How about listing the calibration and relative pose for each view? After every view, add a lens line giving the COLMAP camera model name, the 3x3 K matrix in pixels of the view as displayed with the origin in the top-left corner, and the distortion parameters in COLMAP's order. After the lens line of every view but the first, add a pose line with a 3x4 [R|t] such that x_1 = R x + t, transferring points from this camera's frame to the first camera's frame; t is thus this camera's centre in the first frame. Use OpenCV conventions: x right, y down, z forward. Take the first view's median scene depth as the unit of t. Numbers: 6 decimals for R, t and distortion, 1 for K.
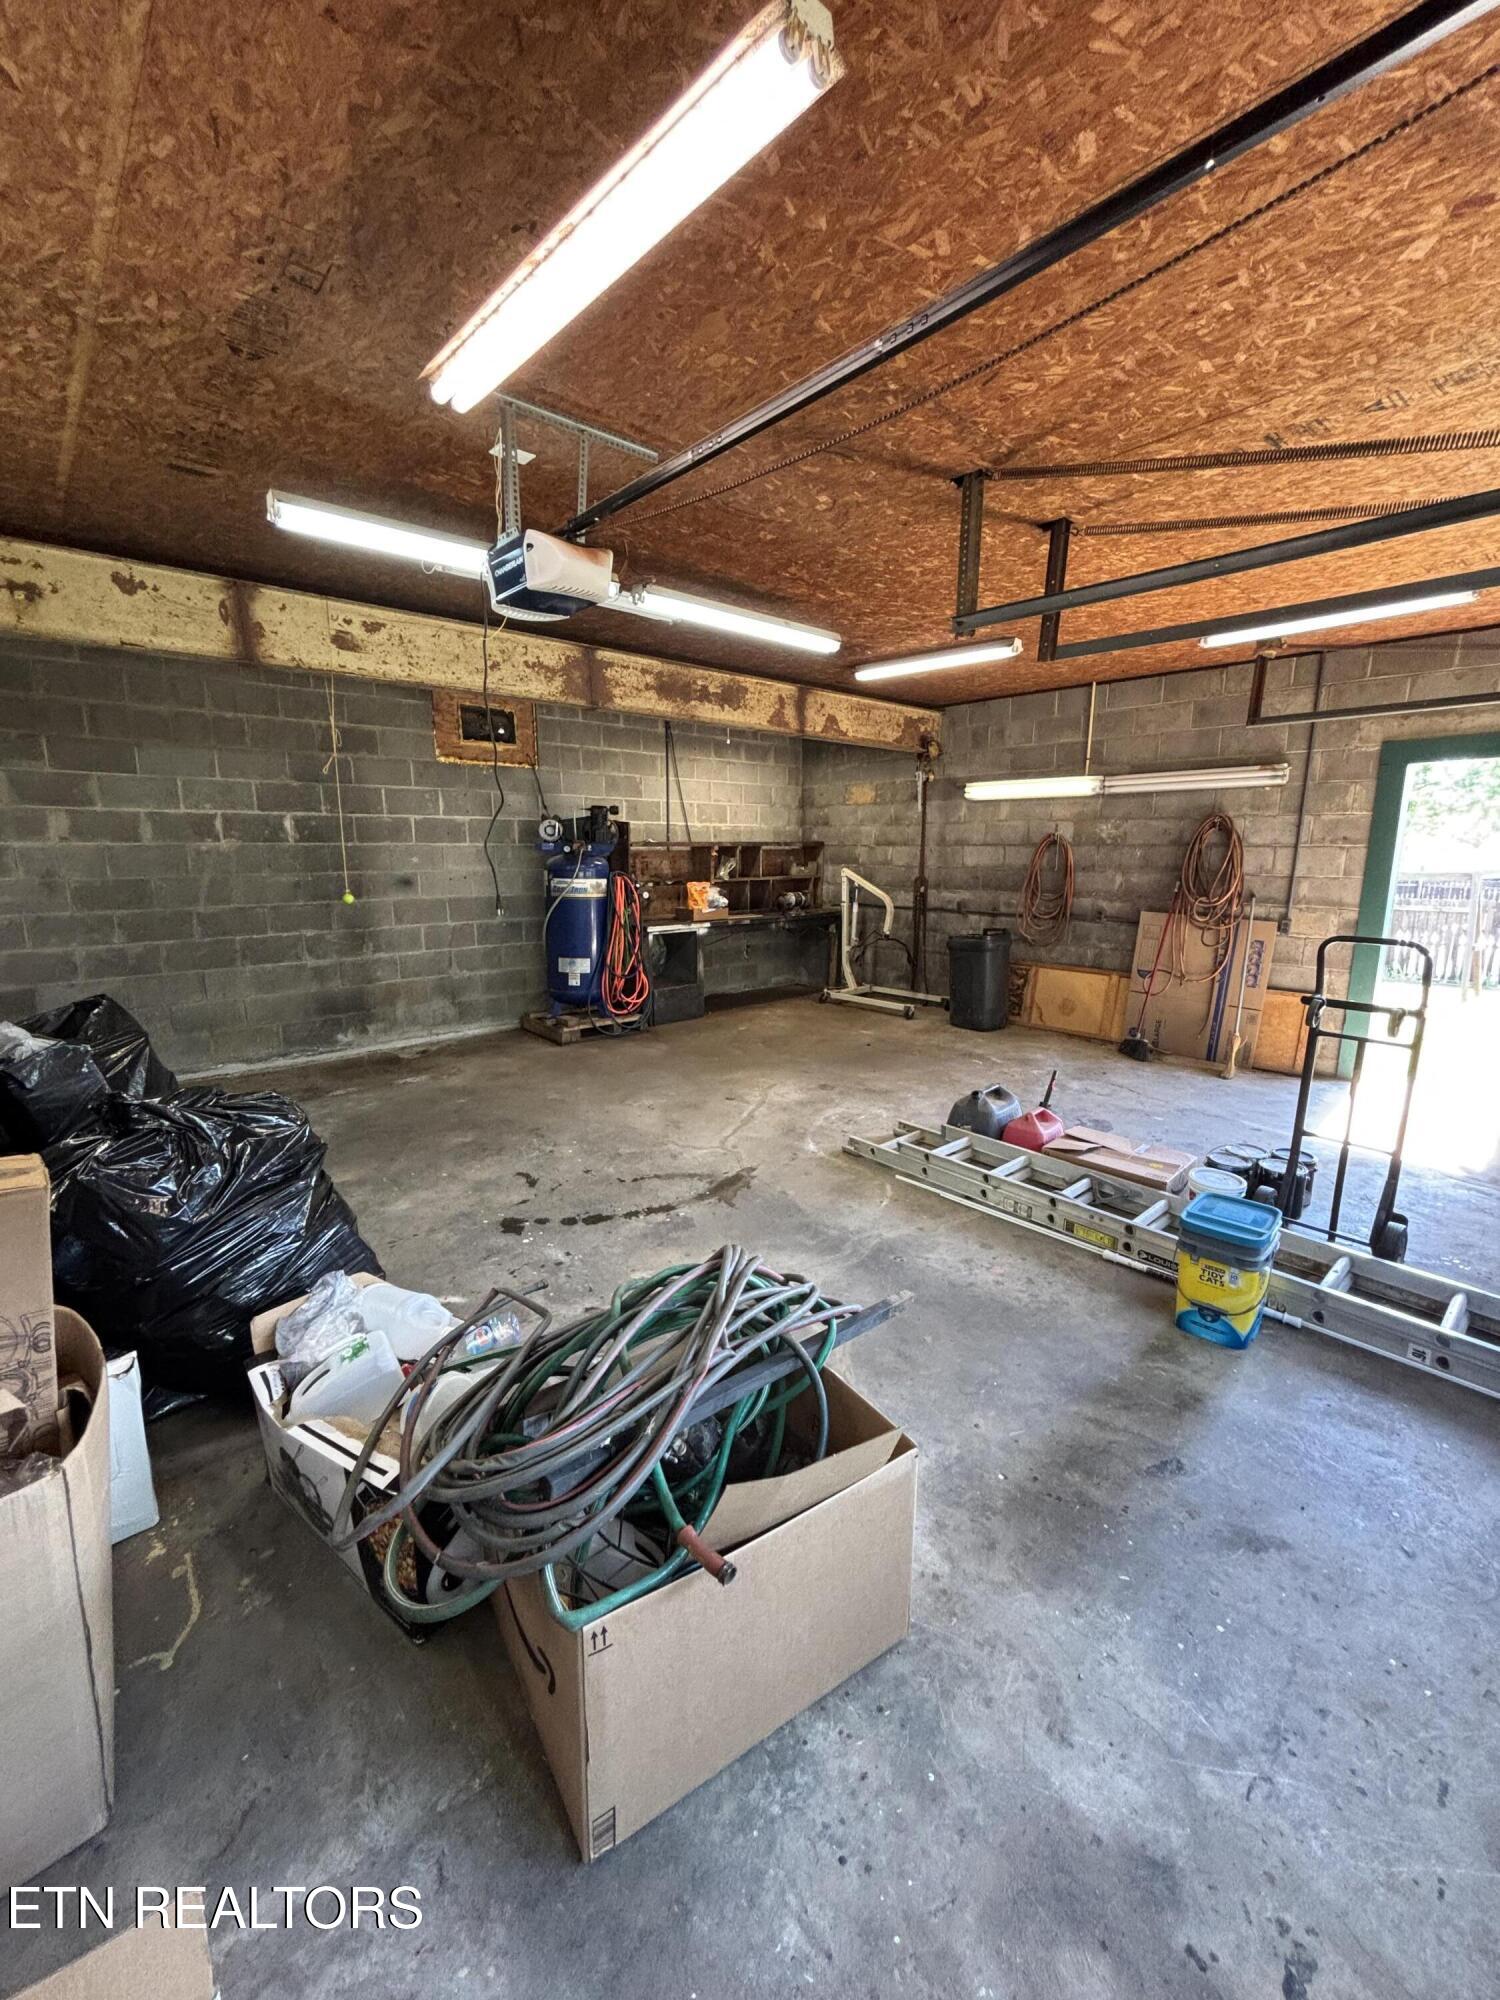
lens RADIAL K [[802.6, 0, 749.1], [0, 802.6, 996.0], [0, 0, 1]] dist [0.001960, -0.000883]
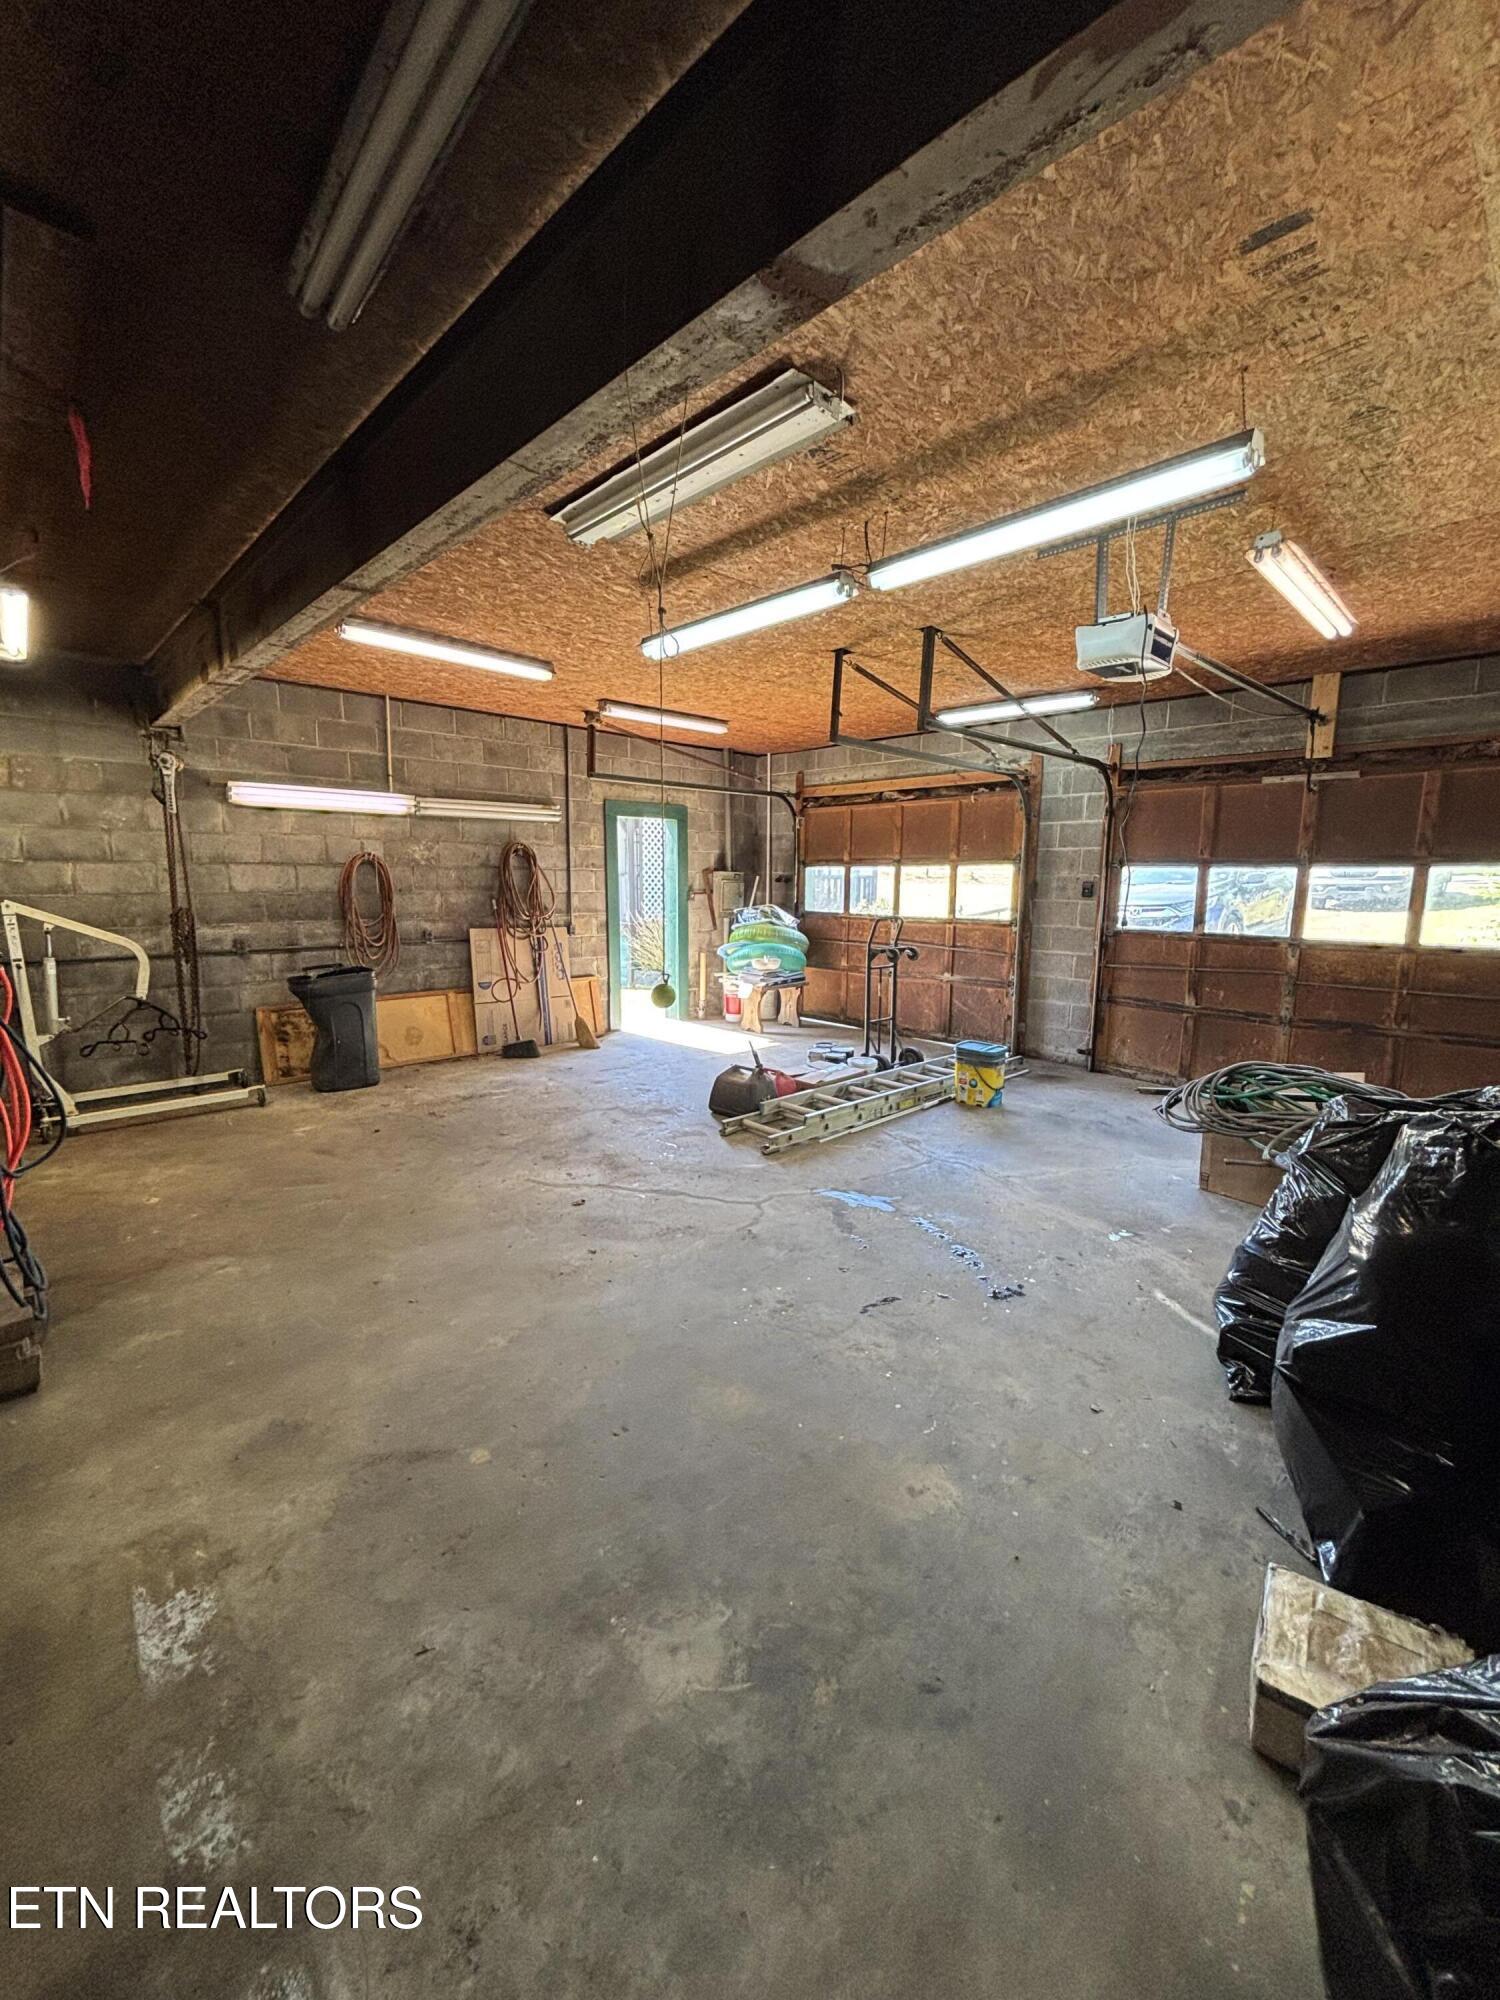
lens RADIAL K [[802.6, 0, 750.1], [0, 802.6, 1005.4], [0, 0, 1]] dist [0.001960, -0.000883]
pose [[-0.029634, -0.161861, 0.986368, -0.589246], [0.173205, 0.971042, 0.164550, -0.116674], [-0.984440, 0.175720, -0.000741, 0.645765]]
